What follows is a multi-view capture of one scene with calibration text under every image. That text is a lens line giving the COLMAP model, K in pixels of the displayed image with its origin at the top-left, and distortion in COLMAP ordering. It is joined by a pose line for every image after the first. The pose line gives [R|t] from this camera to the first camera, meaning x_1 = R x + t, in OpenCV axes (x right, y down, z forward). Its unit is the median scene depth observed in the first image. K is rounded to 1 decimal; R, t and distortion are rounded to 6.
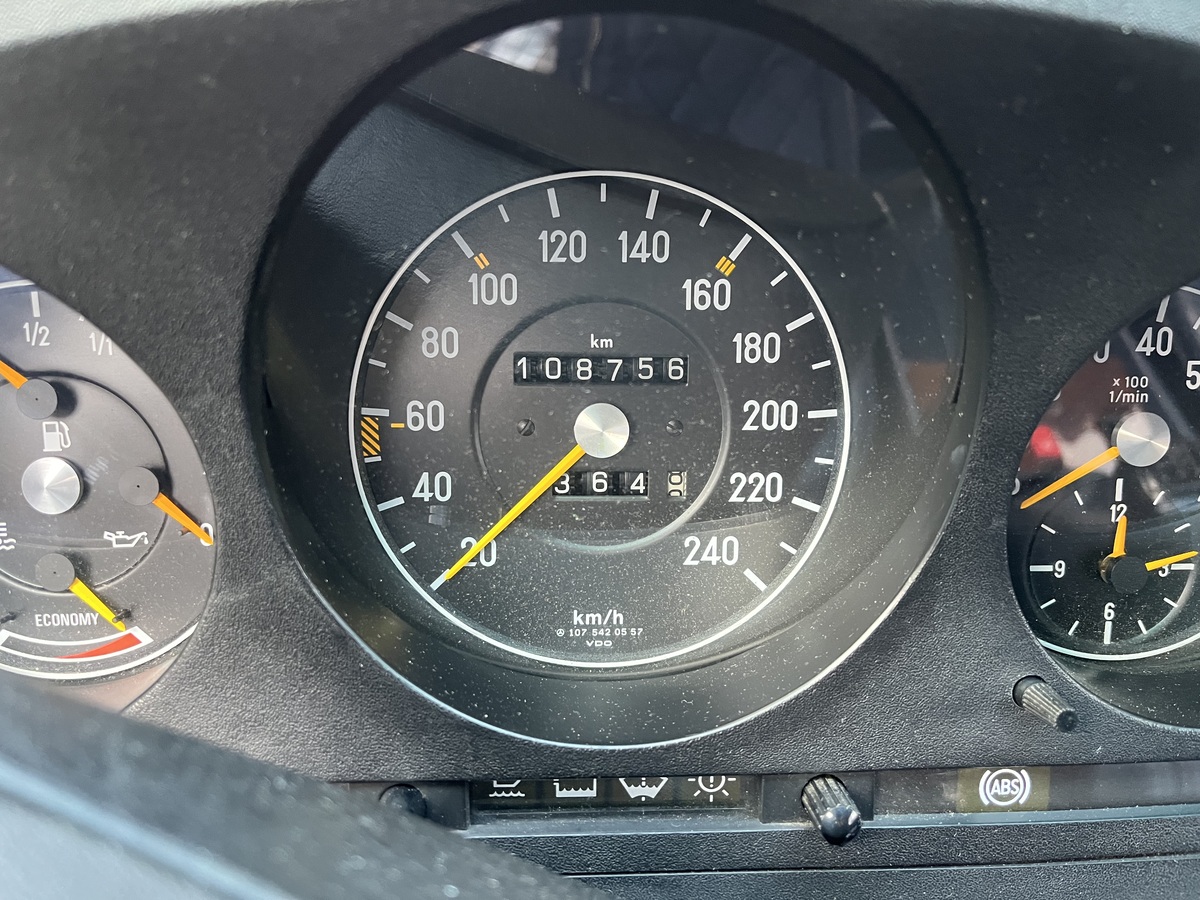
lens RADIAL K [[942.4, 0, 601.0], [0, 942.4, 450.4], [0, 0, 1]] dist [0.000724, 0.008532]
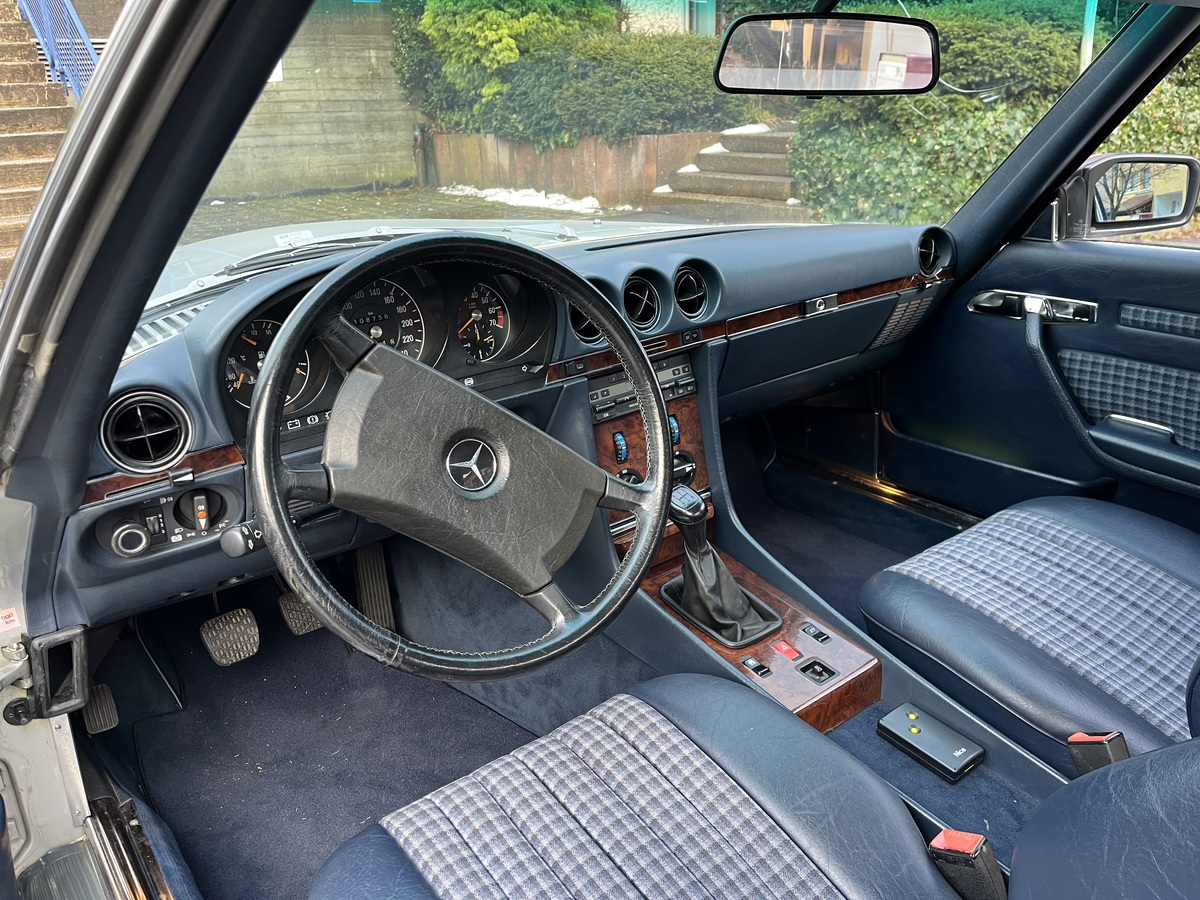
lens RADIAL K [[942.4, 0, 596.8], [0, 942.4, 448.3], [0, 0, 1]] dist [0.000724, 0.008532]
pose [[0.807640, -0.237338, 0.539804, -1.760894], [0.230847, 0.969618, 0.080930, 0.410518], [-0.542612, 0.059250, 0.837891, -3.454092]]
